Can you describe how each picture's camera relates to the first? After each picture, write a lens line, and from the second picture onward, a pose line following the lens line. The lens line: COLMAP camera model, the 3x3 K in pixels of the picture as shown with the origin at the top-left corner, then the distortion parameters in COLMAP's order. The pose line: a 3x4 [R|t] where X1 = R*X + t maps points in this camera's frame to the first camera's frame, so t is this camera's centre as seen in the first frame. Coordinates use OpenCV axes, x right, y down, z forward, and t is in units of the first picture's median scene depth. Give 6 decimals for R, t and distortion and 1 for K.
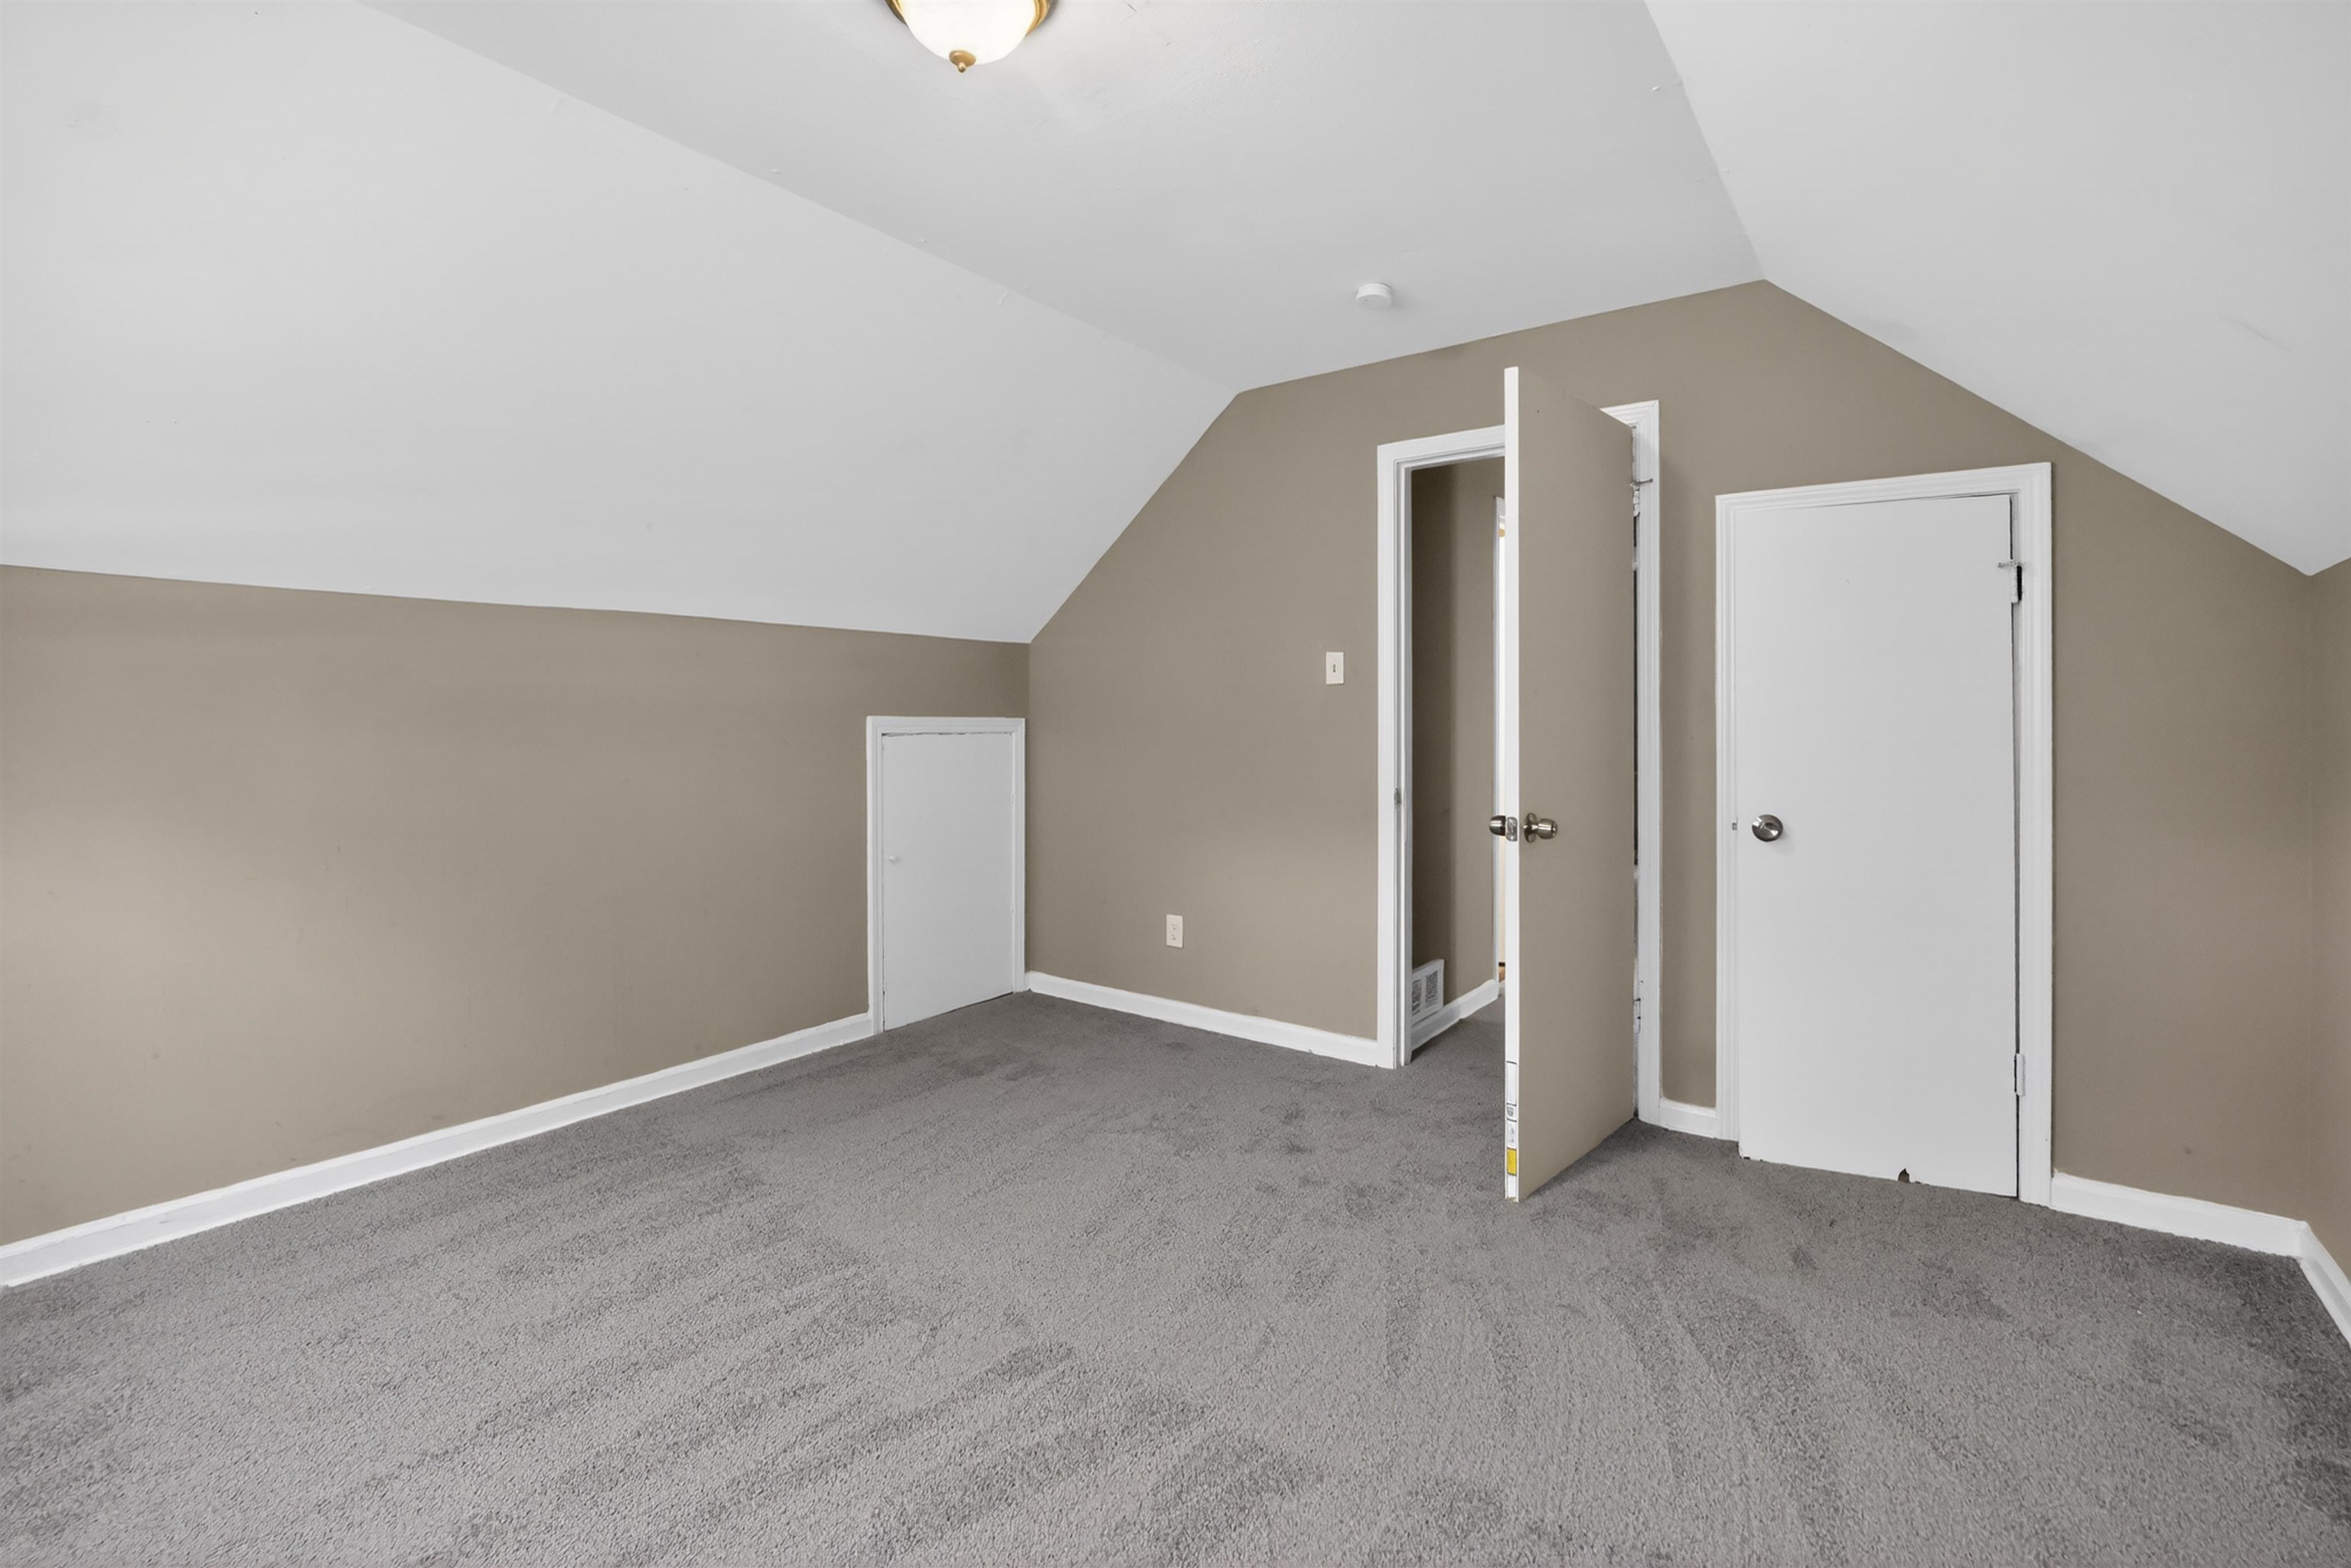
lens RADIAL K [[1076.4, 0, 1190.3], [0, 1076.4, 709.8], [0, 0, 1]] dist [-0.017720, 0.002609]
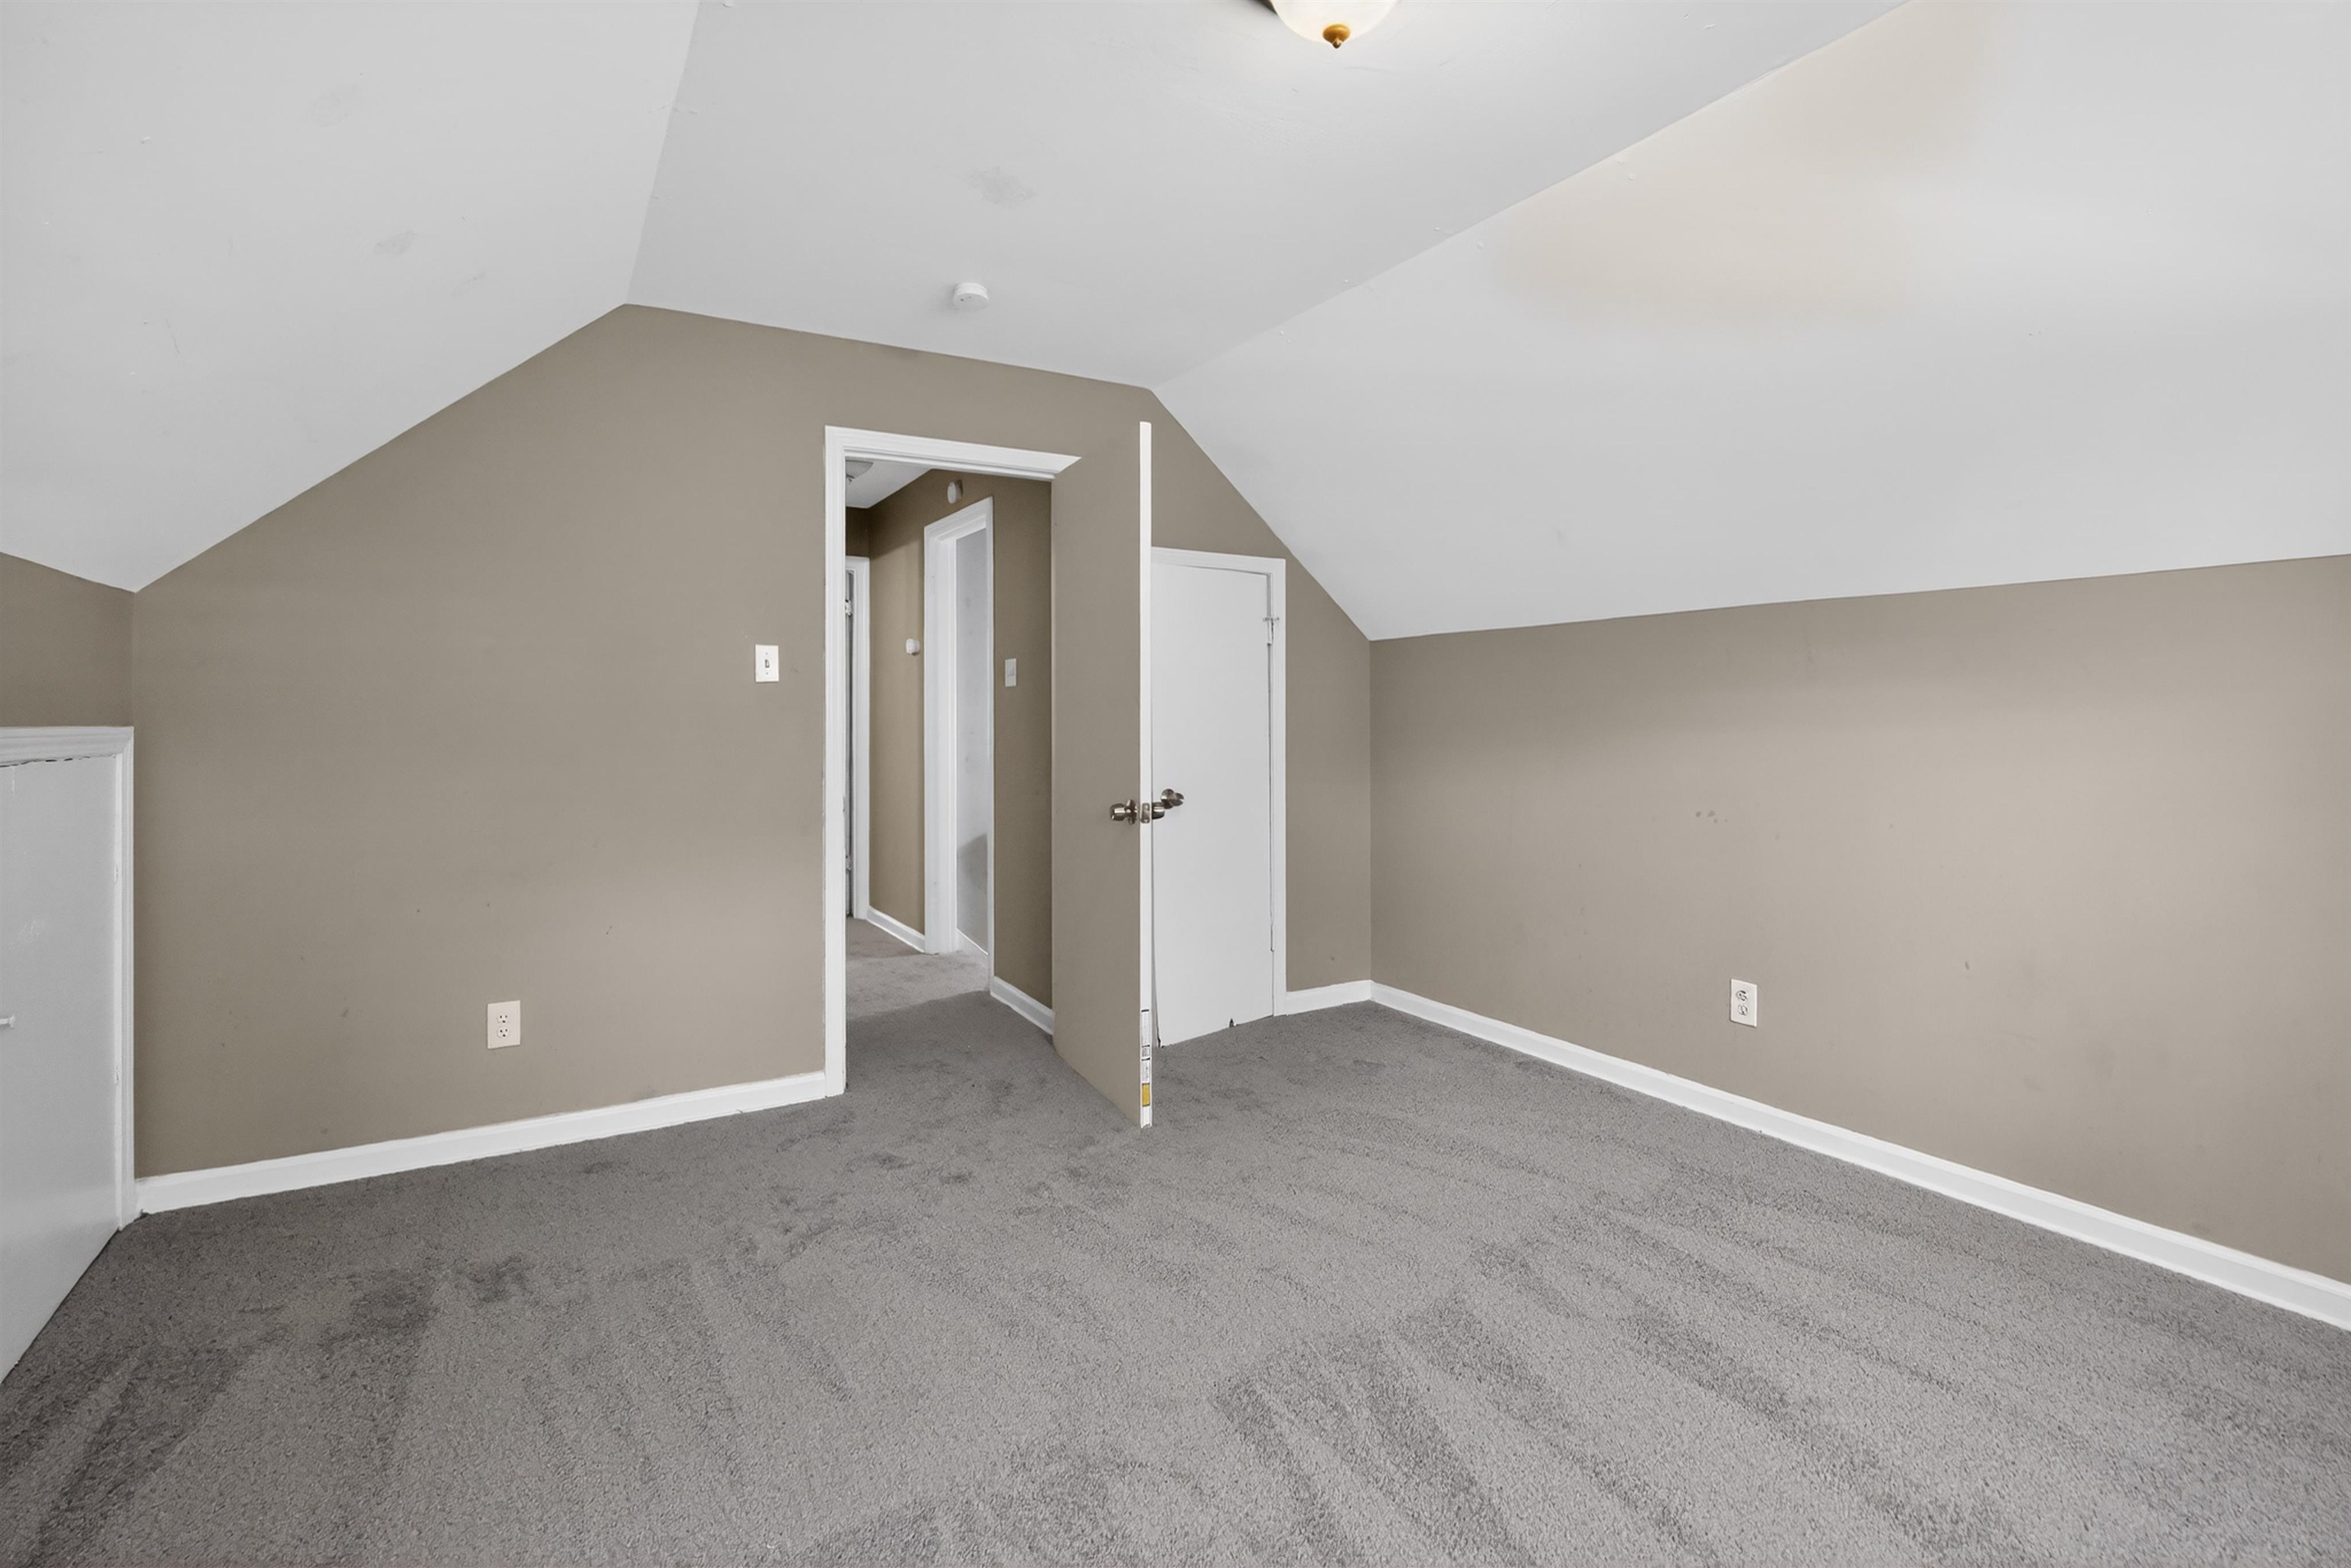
lens RADIAL K [[1076.4, 0, 1152.6], [0, 1076.4, 709.9], [0, 0, 1]] dist [-0.017720, 0.002609]
pose [[0.397258, -0.004050, 0.917698, -0.740624], [-0.001959, 0.999984, 0.005261, -0.009117], [-0.917705, -0.003888, 0.397244, 0.496812]]
